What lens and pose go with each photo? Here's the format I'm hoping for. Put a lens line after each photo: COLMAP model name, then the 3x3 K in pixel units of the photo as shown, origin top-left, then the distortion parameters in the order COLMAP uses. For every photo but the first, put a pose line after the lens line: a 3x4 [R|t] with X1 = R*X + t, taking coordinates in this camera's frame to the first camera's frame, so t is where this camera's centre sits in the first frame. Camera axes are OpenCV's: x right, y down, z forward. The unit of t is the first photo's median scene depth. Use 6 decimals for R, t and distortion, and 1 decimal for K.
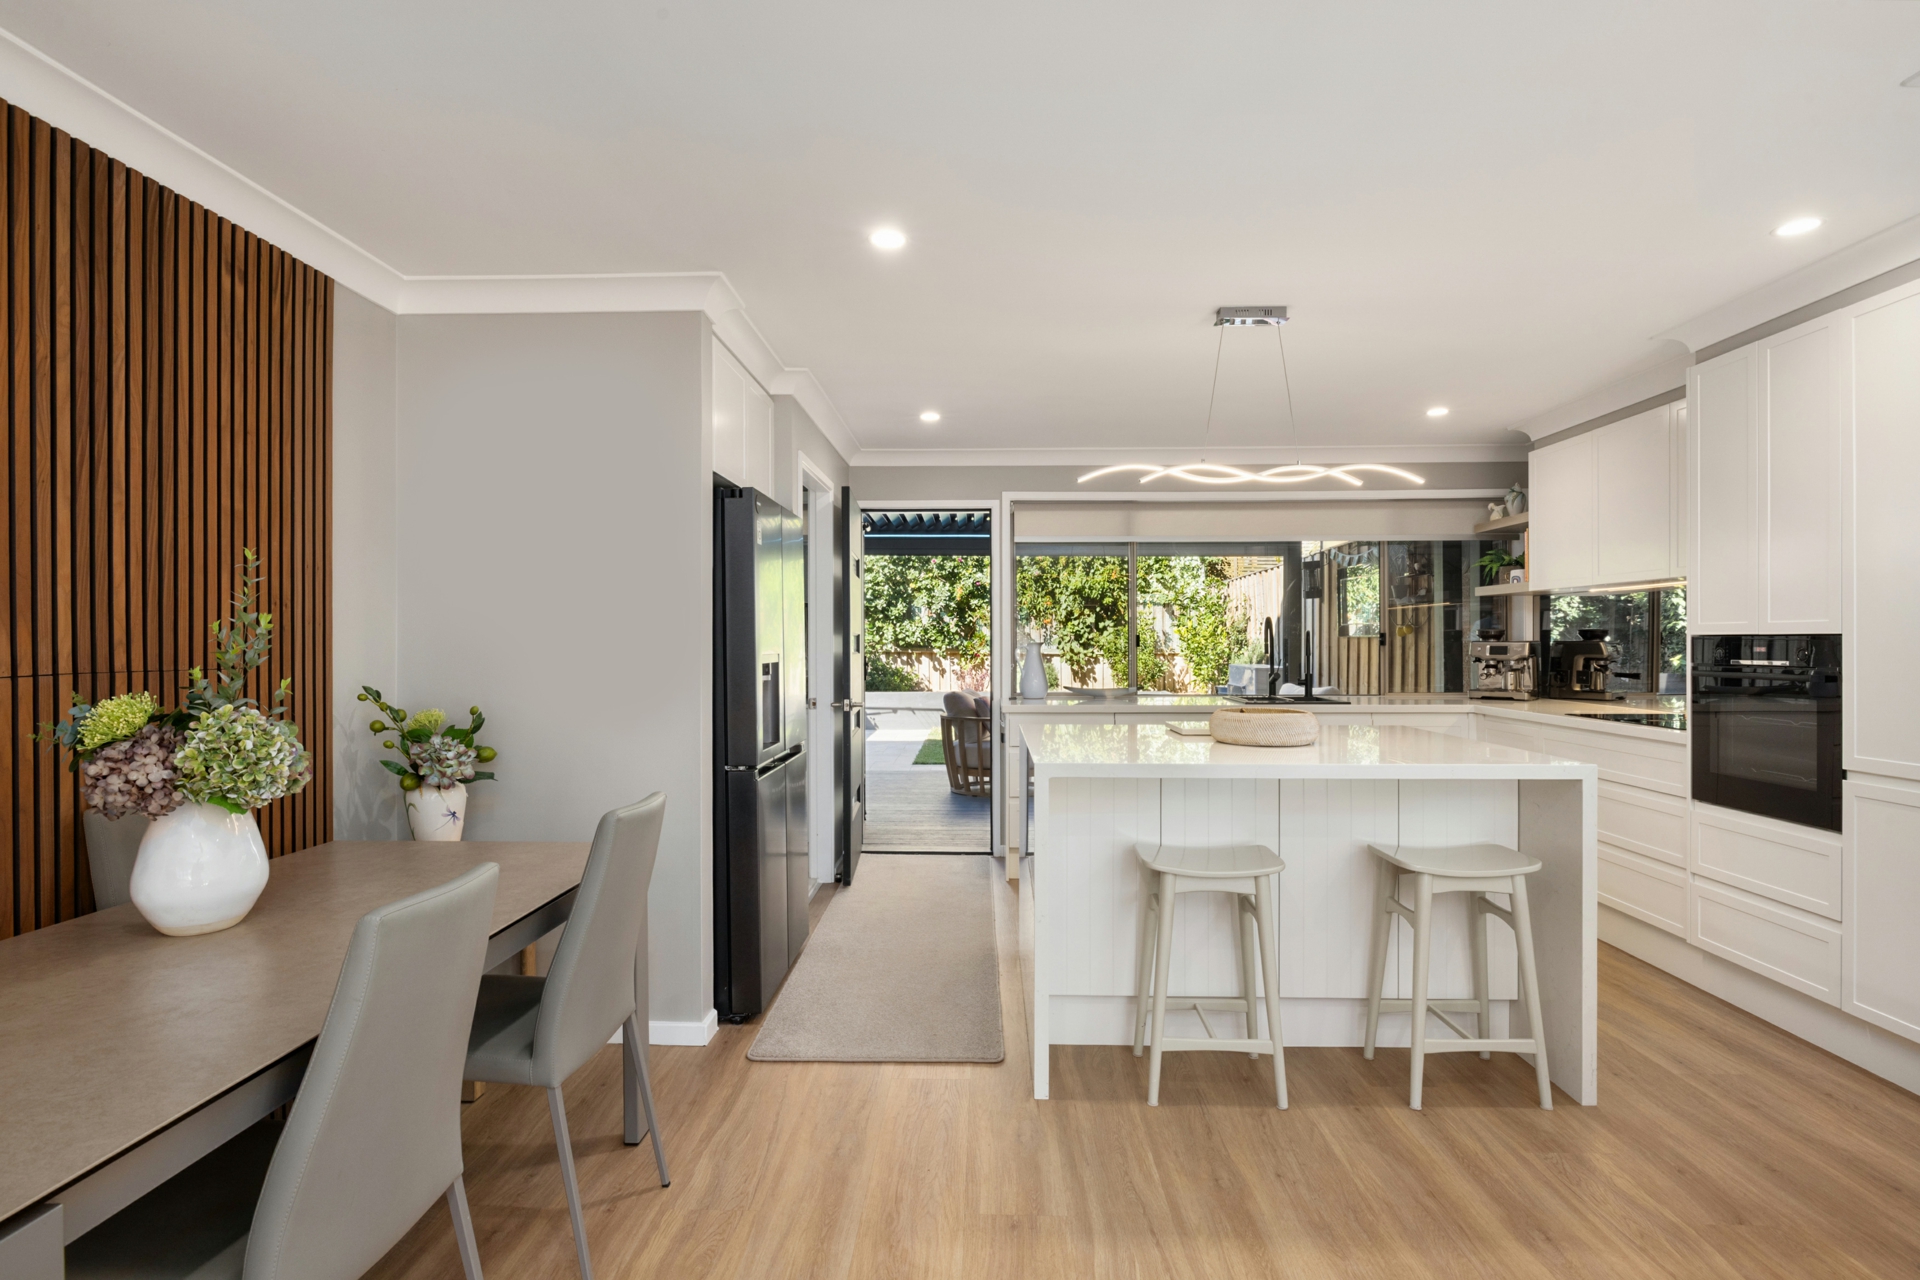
lens RADIAL K [[933.0, 0, 959.1], [0, 933.0, 640.2], [0, 0, 1]] dist [0.000666, 0.000433]
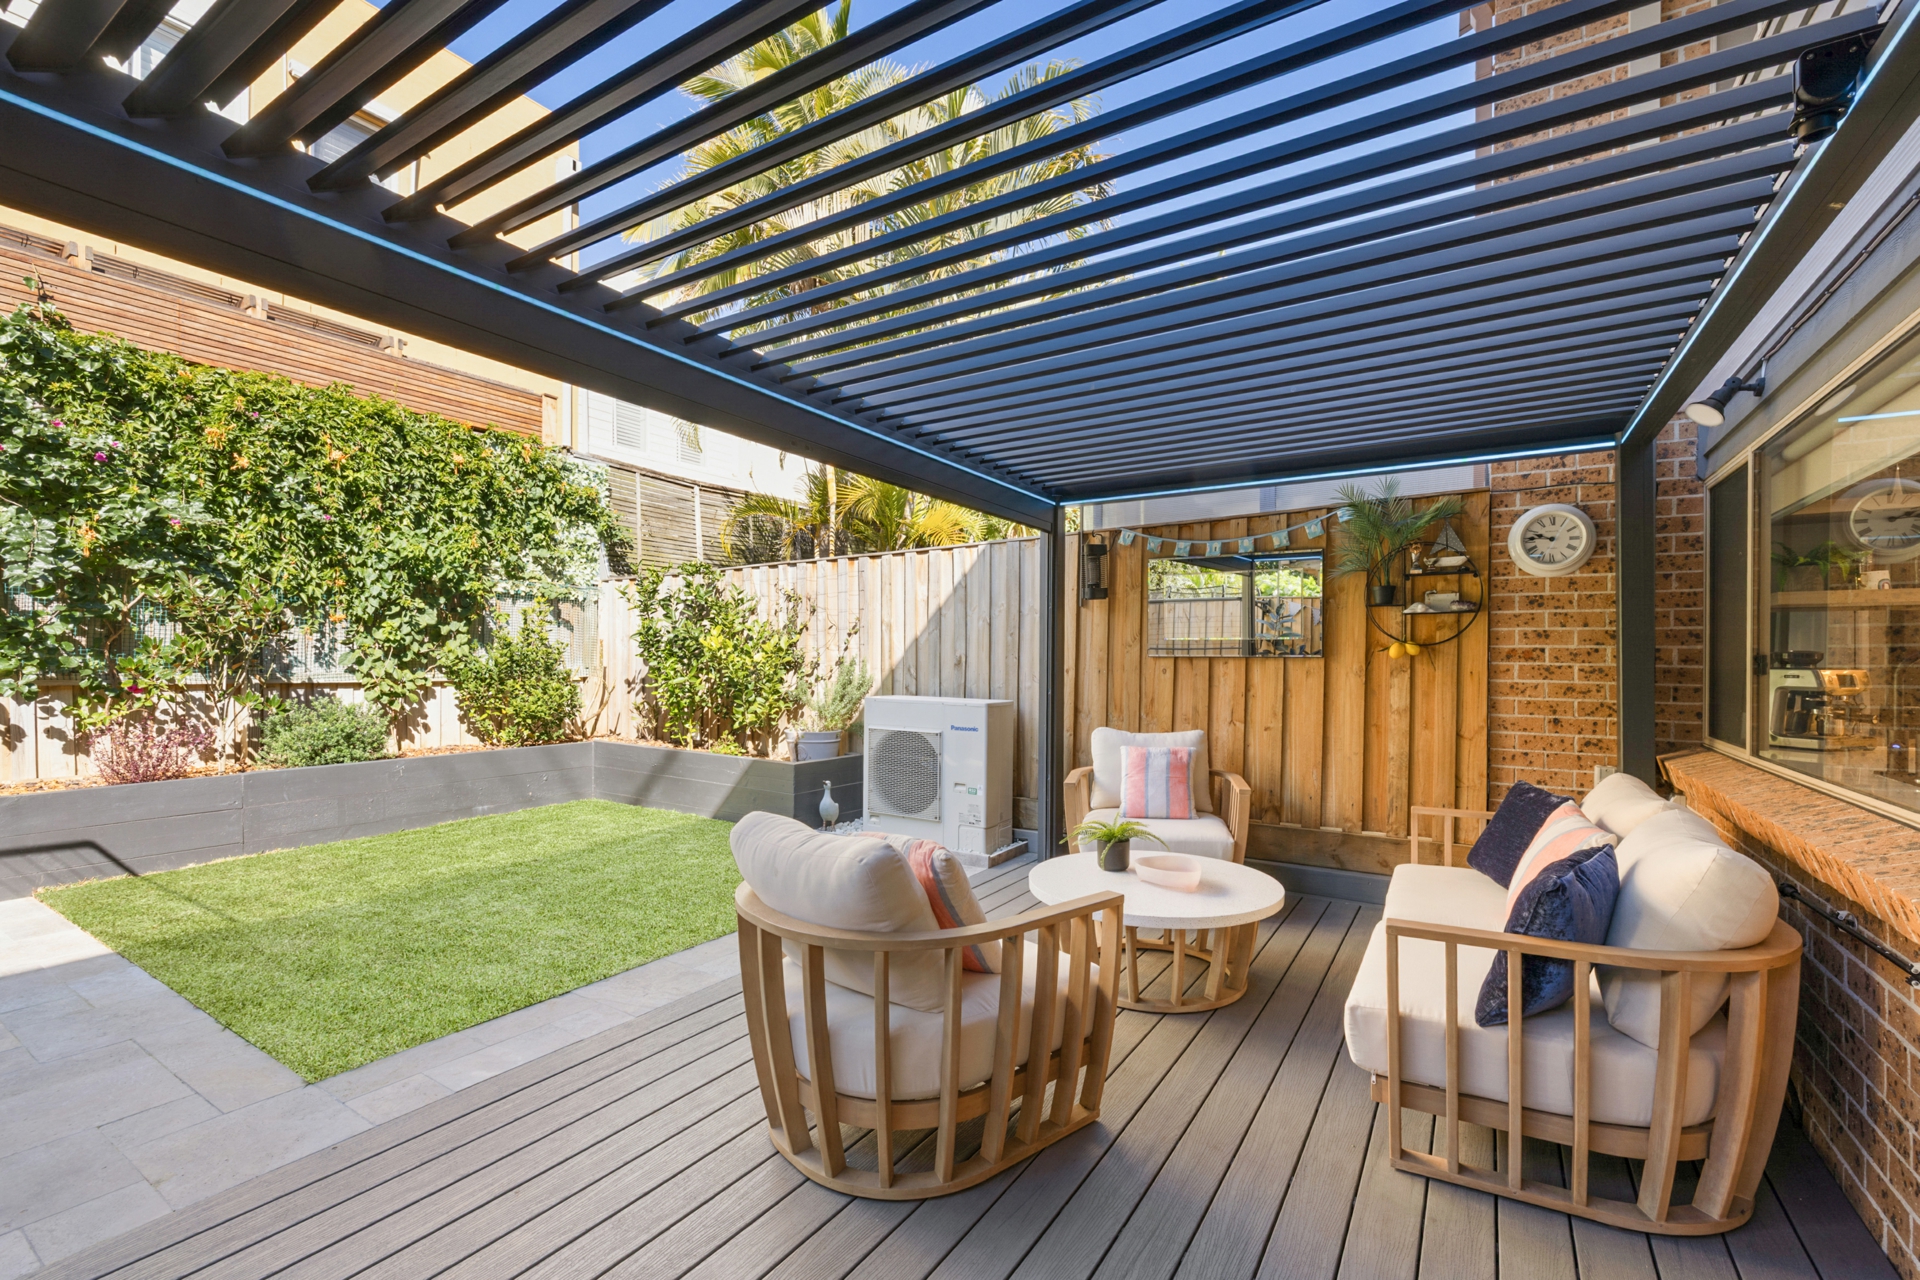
lens RADIAL K [[820.4, 0, 965.1], [0, 820.4, 650.0], [0, 0, 1]] dist [-0.007830, 0.001019]
pose [[0.501893, 0.012018, 0.864846, -0.115443], [-0.006269, 0.999928, -0.010257, -0.000968], [-0.864907, -0.000274, 0.501932, 0.495107]]
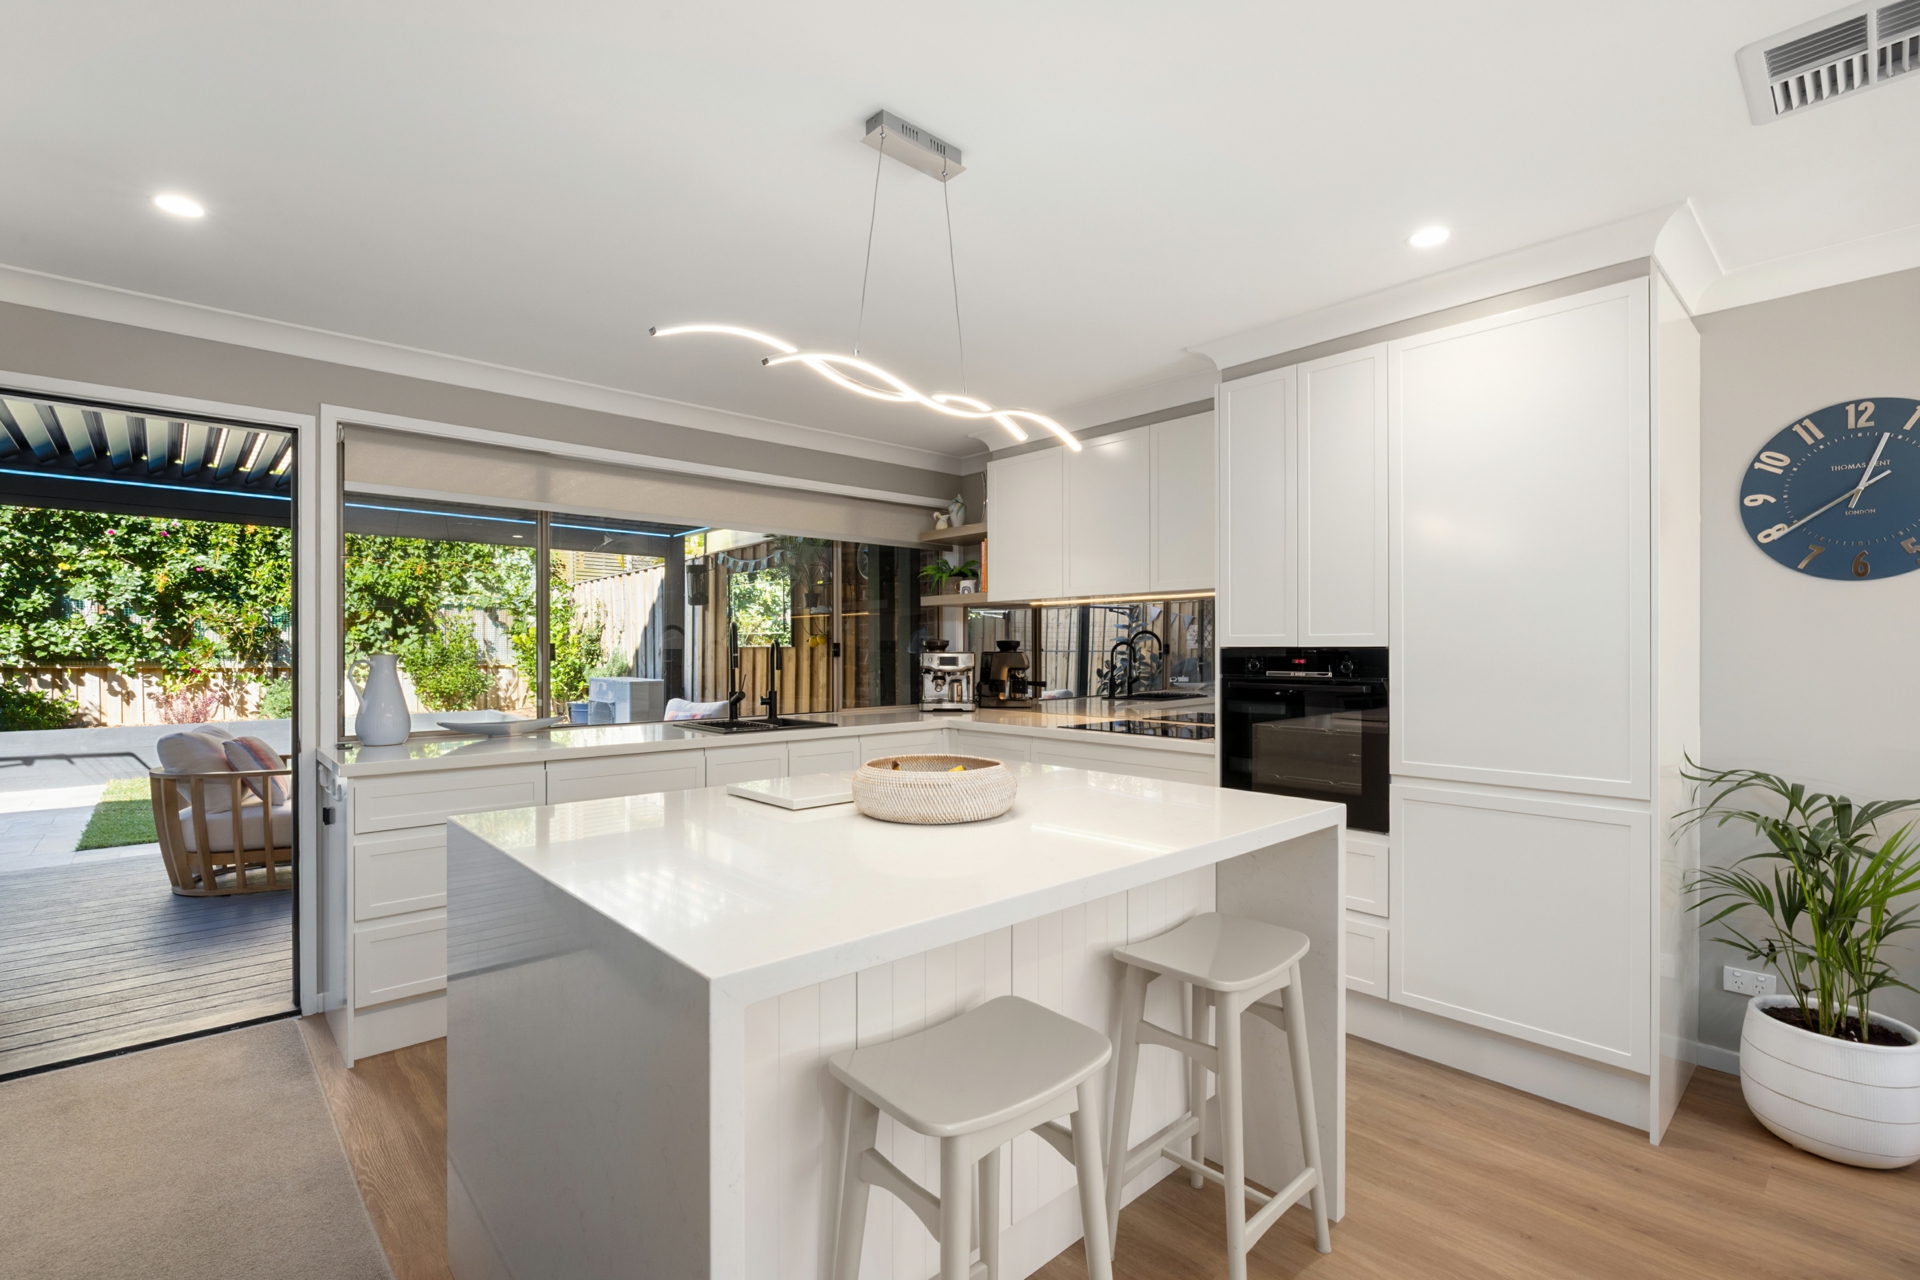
lens RADIAL K [[861.0, 0, 962.7], [0, 861.0, 649.3], [0, 0, 1]] dist [-0.004527, 0.000645]
pose [[0.717398, 0.001034, 0.696663, -0.017260], [-0.000882, 0.999999, -0.000575, -0.000541], [-0.696663, -0.000202, 0.717398, 0.129194]]
